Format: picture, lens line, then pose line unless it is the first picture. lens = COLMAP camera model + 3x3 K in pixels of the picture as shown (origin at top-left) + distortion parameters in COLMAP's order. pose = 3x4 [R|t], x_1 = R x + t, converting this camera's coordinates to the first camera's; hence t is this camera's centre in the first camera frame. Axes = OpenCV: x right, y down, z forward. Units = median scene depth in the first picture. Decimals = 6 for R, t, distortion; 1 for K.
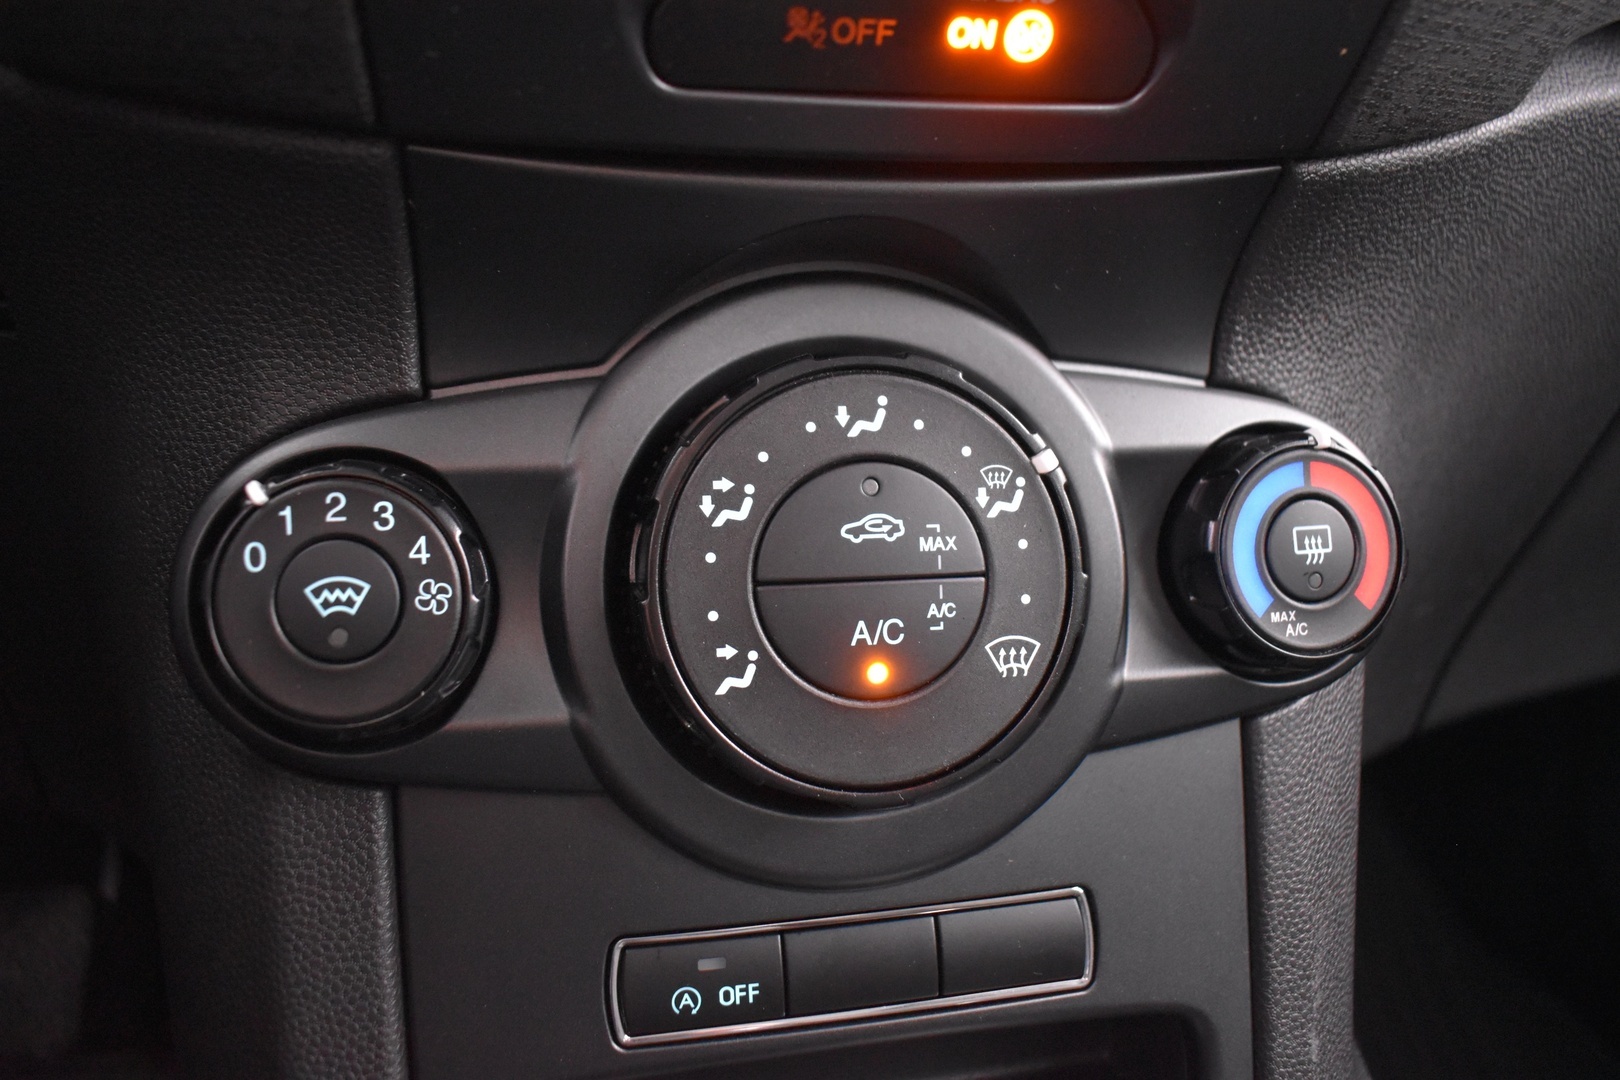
lens RADIAL K [[1268.8, 0, 807.2], [0, 1268.8, 535.9], [0, 0, 1]] dist [-0.082760, -0.002032]
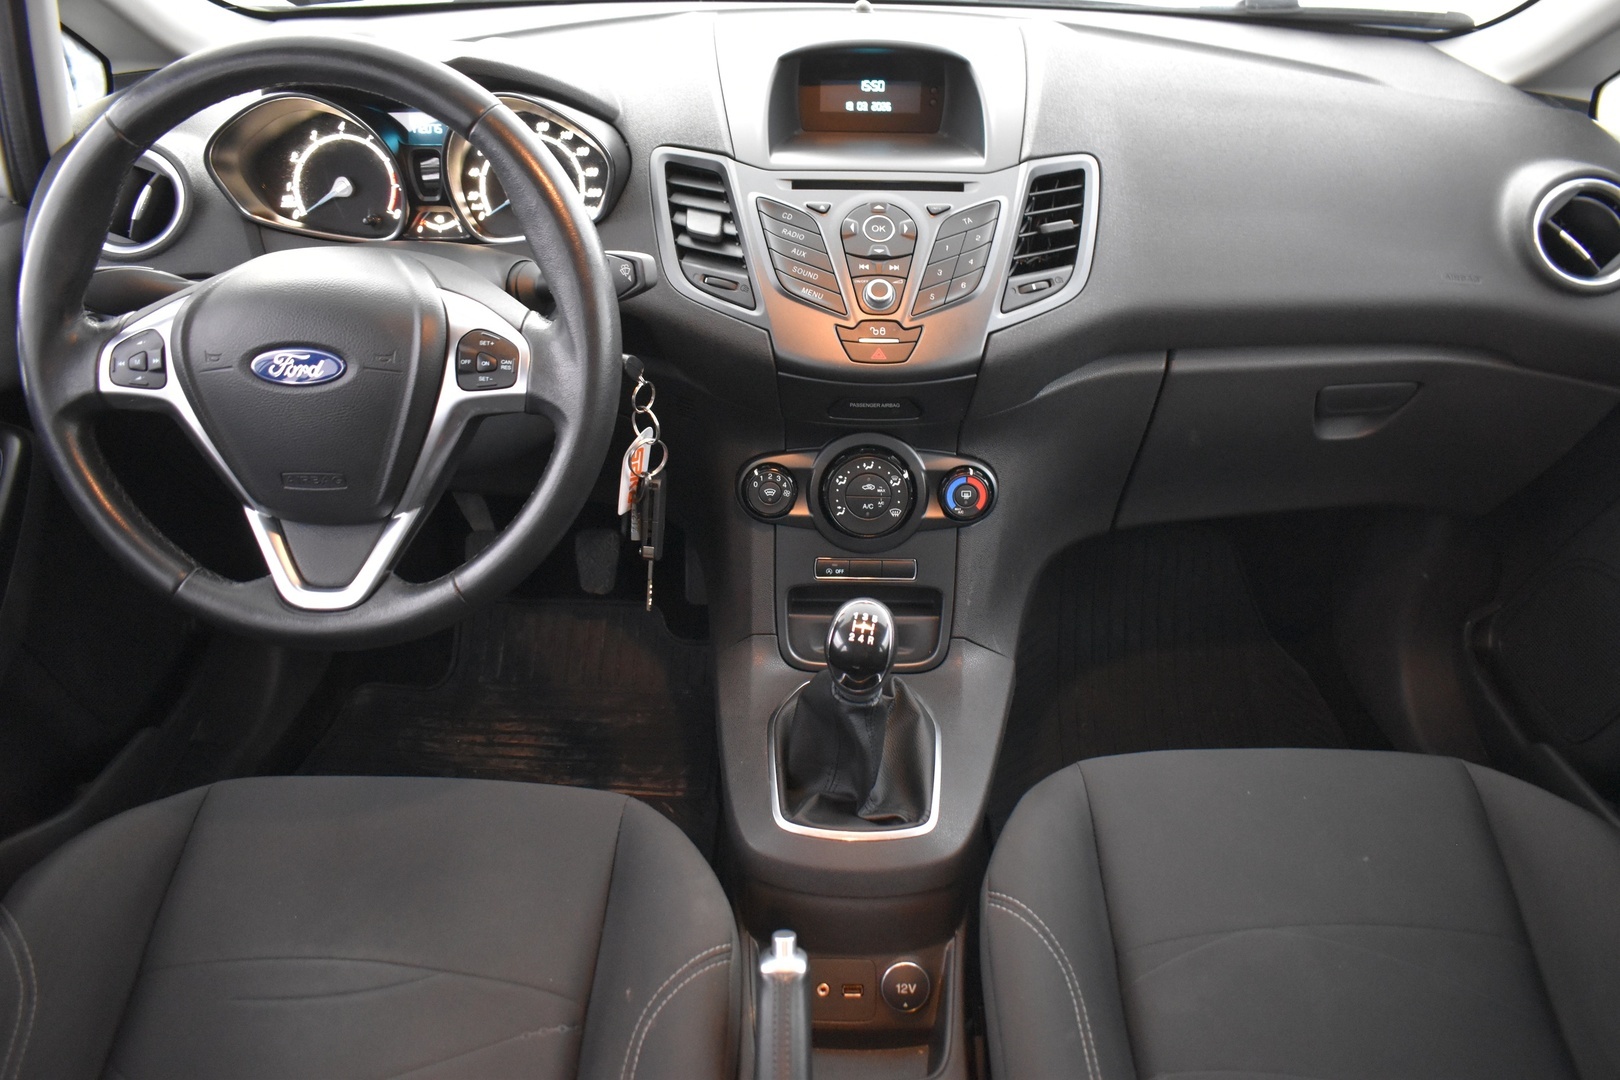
lens RADIAL K [[1268.8, 0, 809.8], [0, 1268.8, 536.4], [0, 0, 1]] dist [-0.082760, -0.002032]
pose [[0.976088, 0.108005, -0.188648, 0.806928], [-0.056743, 0.964340, 0.258511, -1.123894], [0.209841, -0.241625, 0.947409, -3.974291]]
